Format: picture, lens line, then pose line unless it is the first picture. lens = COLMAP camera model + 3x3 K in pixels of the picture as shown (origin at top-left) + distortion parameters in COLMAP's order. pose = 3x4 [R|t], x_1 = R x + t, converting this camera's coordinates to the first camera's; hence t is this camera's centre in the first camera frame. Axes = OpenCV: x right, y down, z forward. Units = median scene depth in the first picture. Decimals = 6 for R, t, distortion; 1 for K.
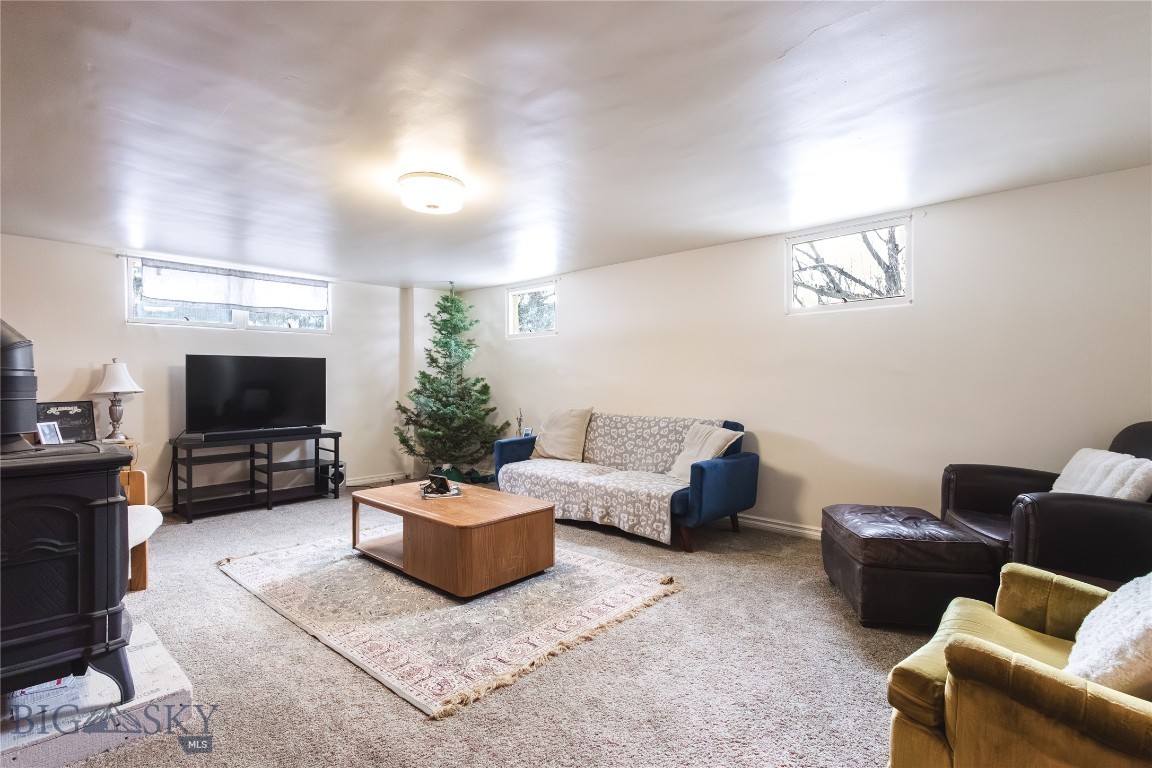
lens RADIAL K [[551.2, 0, 591.0], [0, 551.2, 371.1], [0, 0, 1]] dist [0.000220, -0.000012]
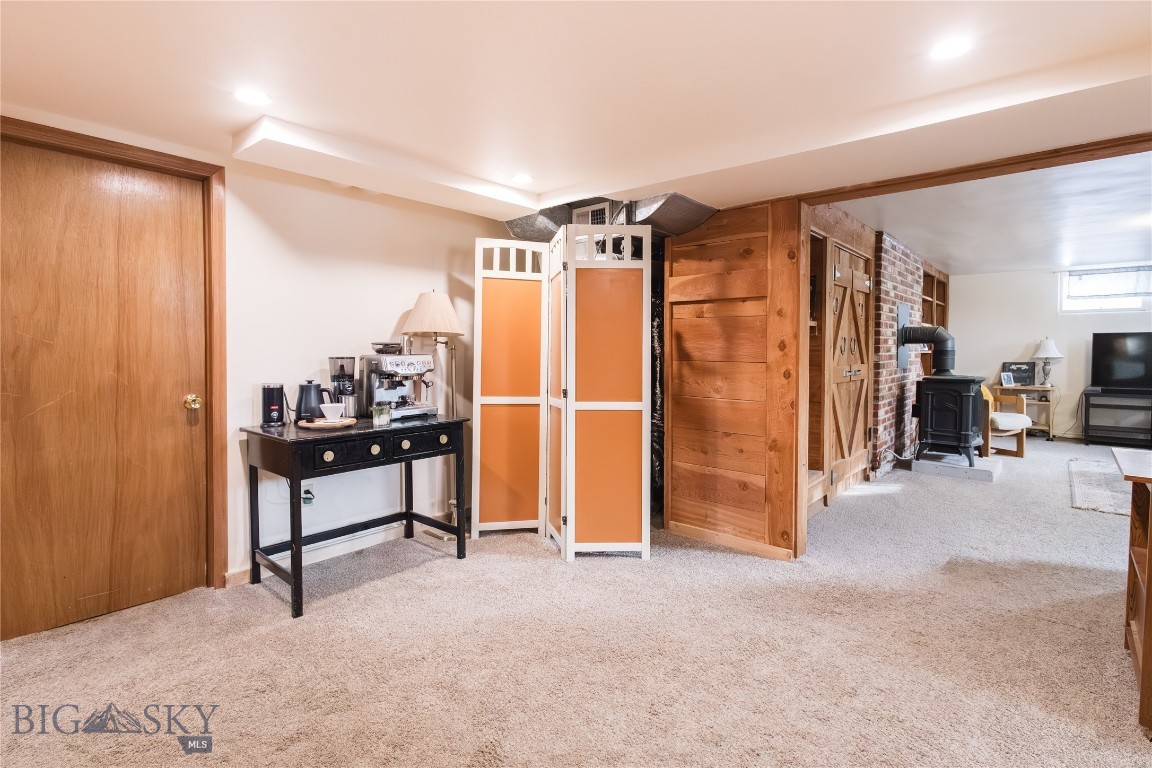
lens RADIAL K [[551.2, 0, 591.0], [0, 551.2, 371.1], [0, 0, 1]] dist [0.000220, -0.000012]
pose [[0.015565, 0.047236, -0.998763, 0.750962], [0.013175, 0.998787, 0.047442, -0.017053], [0.999792, -0.013897, 0.014923, -0.379804]]
